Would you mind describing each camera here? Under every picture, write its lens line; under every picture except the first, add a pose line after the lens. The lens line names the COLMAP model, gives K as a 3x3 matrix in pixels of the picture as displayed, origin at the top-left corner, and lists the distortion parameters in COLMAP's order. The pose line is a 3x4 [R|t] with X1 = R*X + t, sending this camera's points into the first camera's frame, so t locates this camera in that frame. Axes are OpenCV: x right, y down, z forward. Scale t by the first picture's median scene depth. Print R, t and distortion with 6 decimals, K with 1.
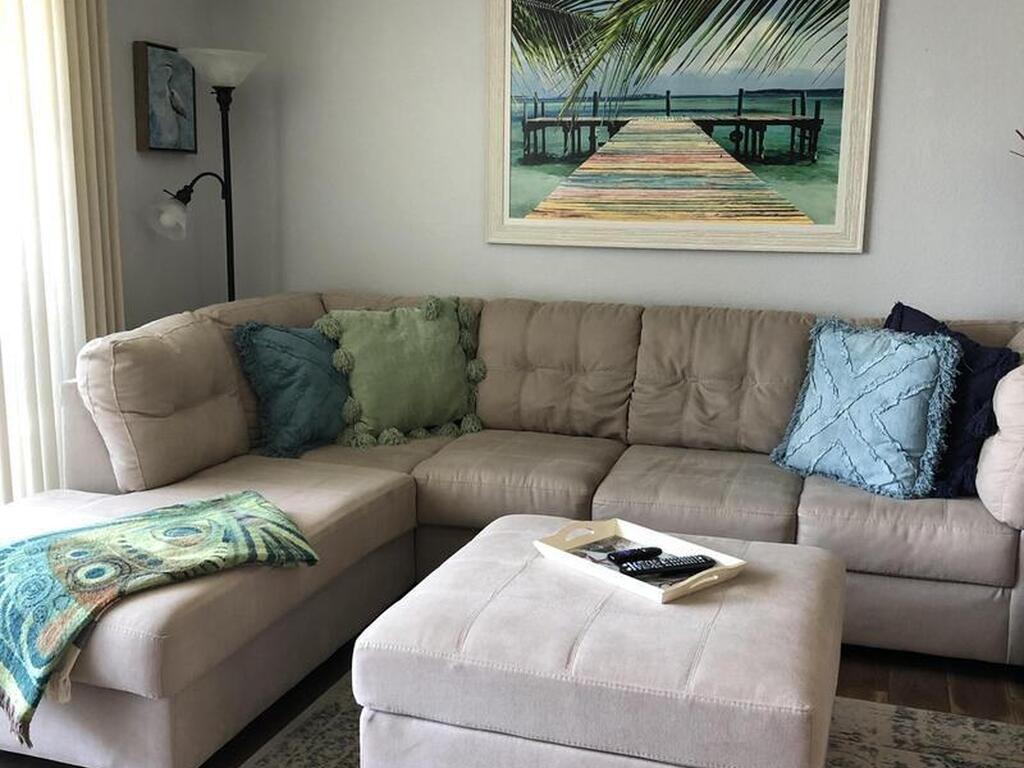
lens RADIAL K [[1110.4, 0, 512.0], [0, 1110.4, 384.0], [0, 0, 1]] dist [0.127495, -0.365316]
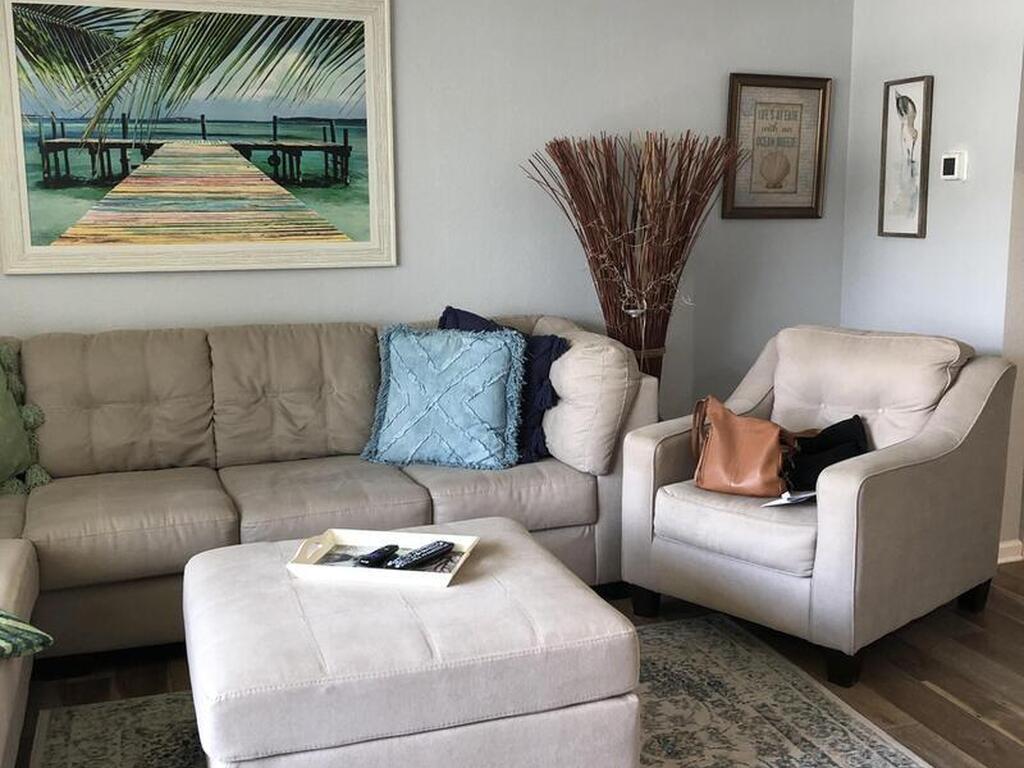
lens RADIAL K [[1110.4, 0, 512.0], [0, 1110.4, 384.0], [0, 0, 1]] dist [0.127495, -0.365316]
pose [[0.789488, -0.119755, 0.601969, -0.286108], [0.125383, 0.991565, 0.032820, -0.020514], [-0.600822, 0.049565, 0.797845, 0.040248]]
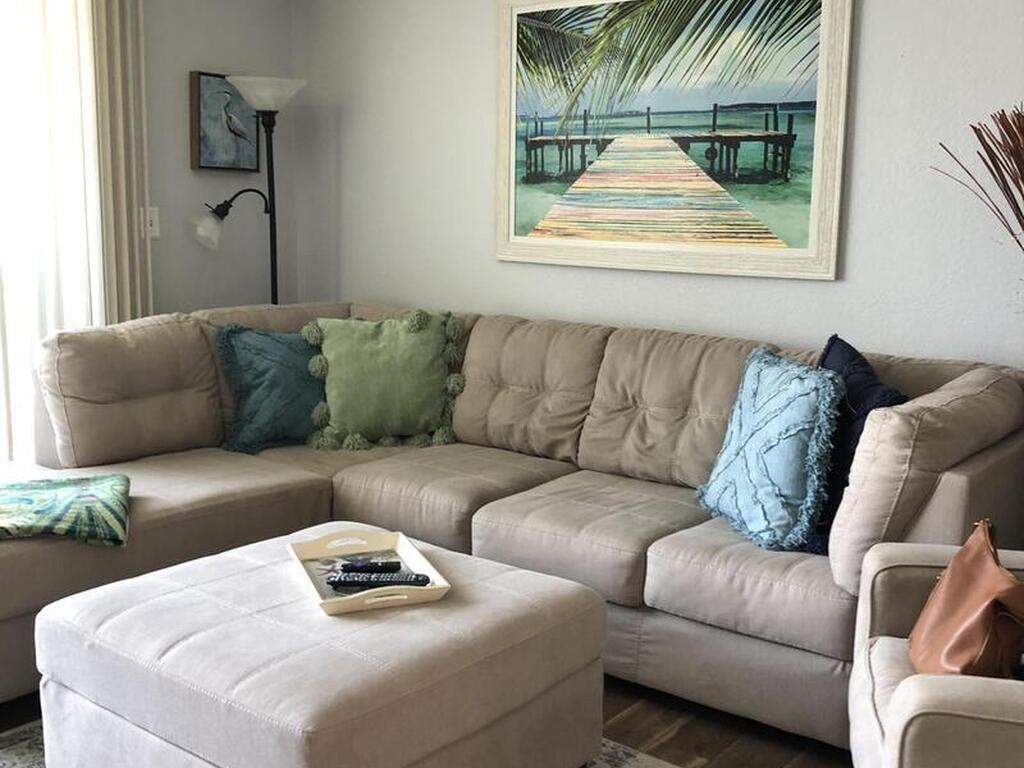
lens RADIAL K [[1103.8, 0, 527.1], [0, 1103.8, 370.2], [0, 0, 1]] dist [0.162795, -0.505079]
pose [[0.945846, 0.057867, -0.319416, 0.371014], [-0.069847, 0.997214, -0.026168, -0.003401], [0.317012, 0.047061, 0.947253, 0.070057]]
